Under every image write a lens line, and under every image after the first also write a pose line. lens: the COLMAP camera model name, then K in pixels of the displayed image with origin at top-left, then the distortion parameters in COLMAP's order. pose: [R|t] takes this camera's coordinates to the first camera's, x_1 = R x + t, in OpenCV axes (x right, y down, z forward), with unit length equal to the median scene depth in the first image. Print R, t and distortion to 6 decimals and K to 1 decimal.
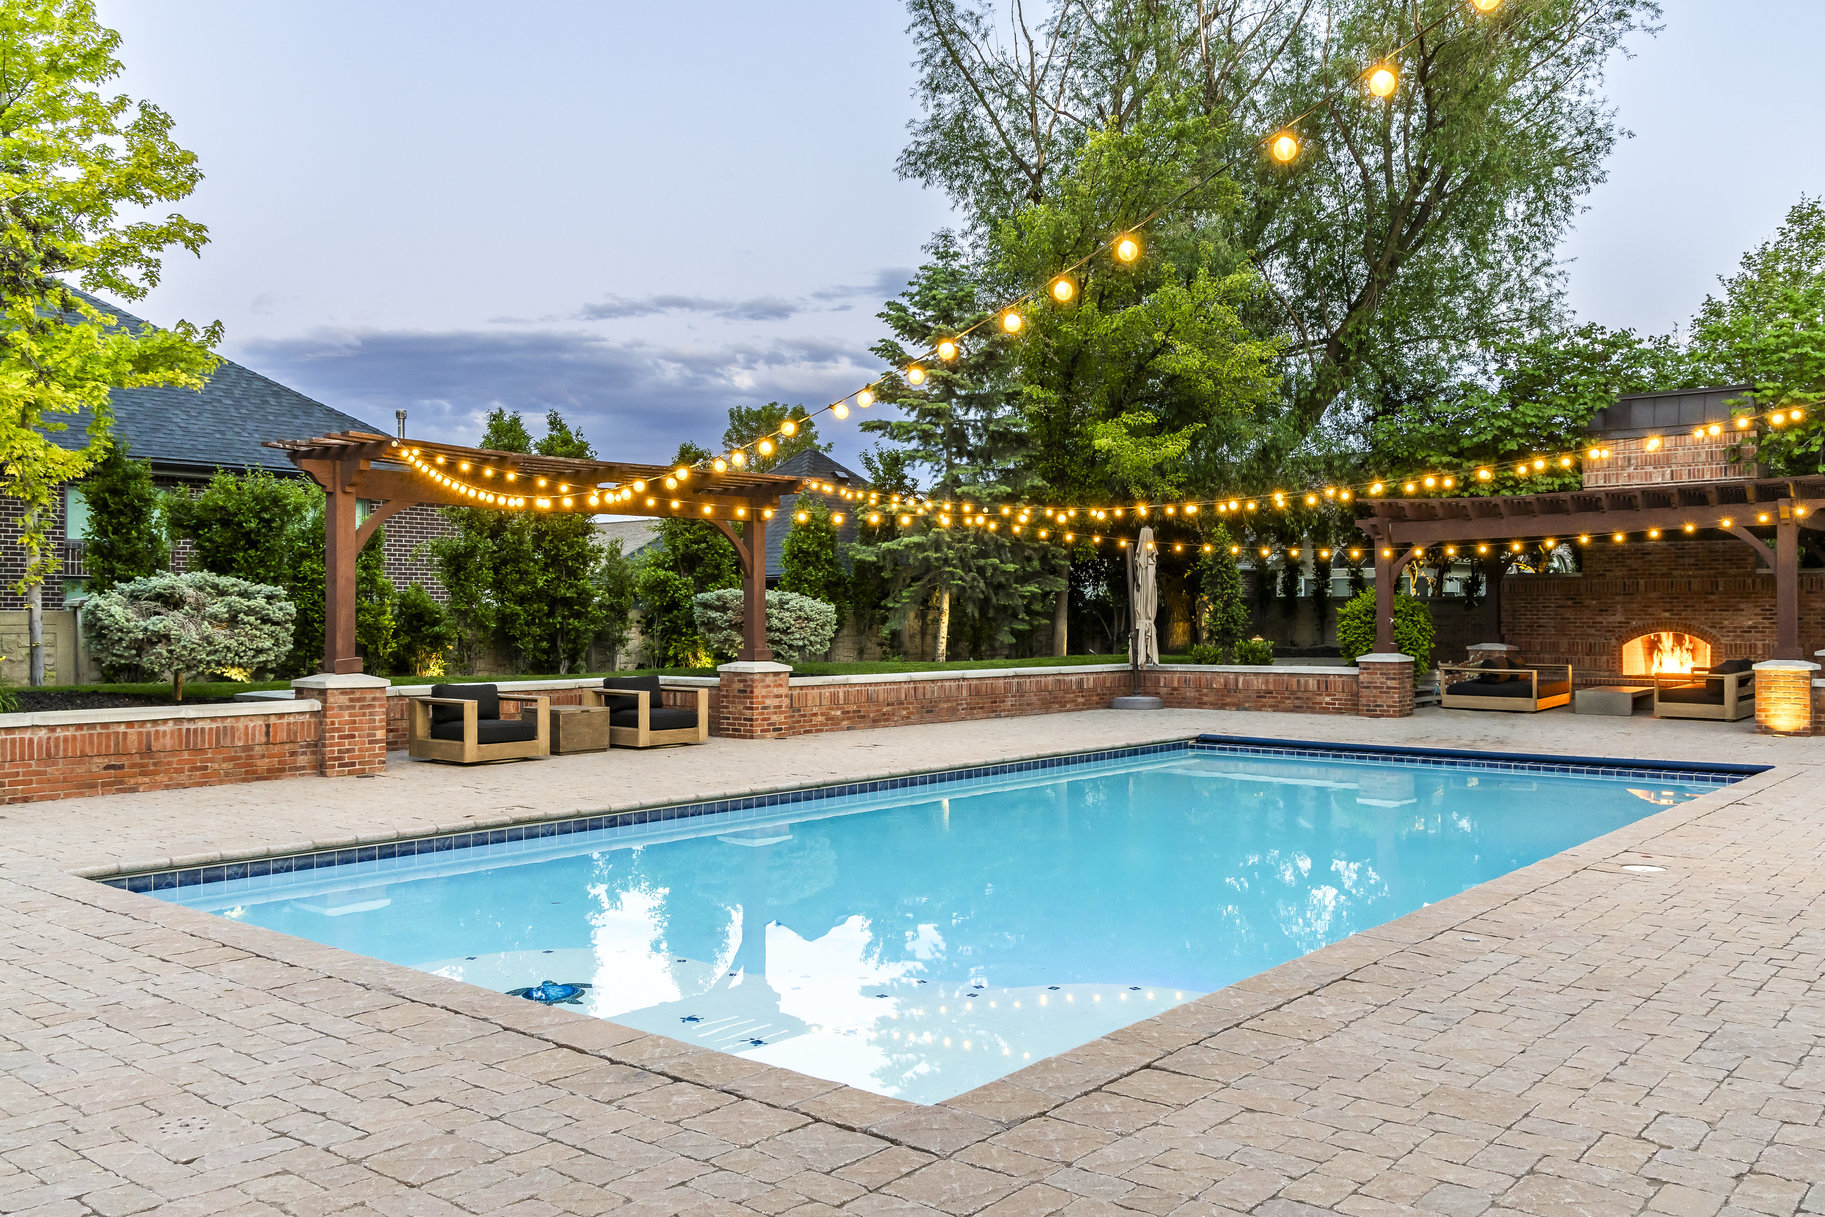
lens RADIAL K [[1494.9, 0, 905.0], [0, 1494.9, 606.4], [0, 0, 1]] dist [-0.013267, 0.008829]
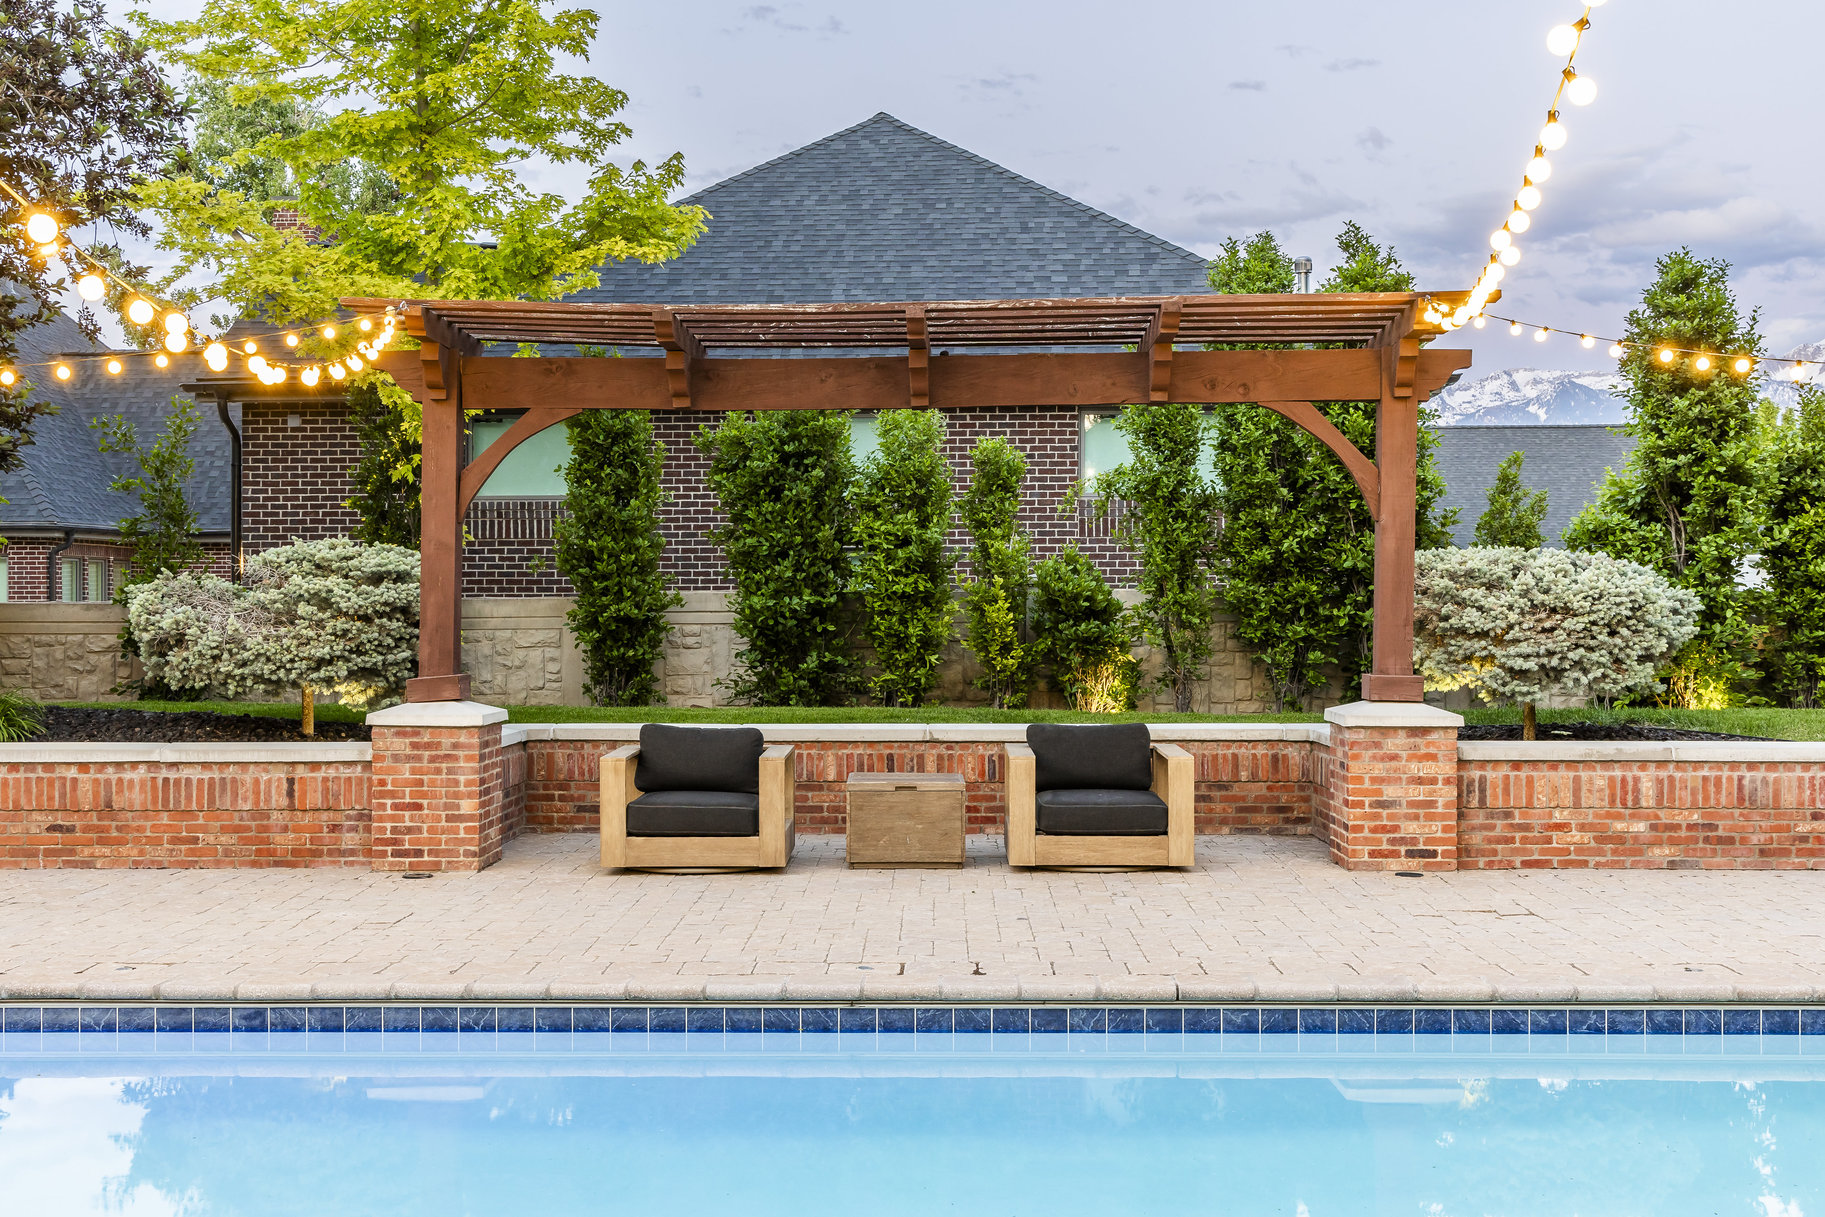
lens RADIAL K [[2153.7, 0, 912.5], [0, 2153.7, 611.3], [0, 0, 1]] dist [0.021216, 0.000000]
pose [[0.629086, 0.002358, -0.777332, 0.439203], [0.006471, 0.999945, 0.008270, 0.002825], [0.777309, -0.010233, 0.629036, 0.627275]]
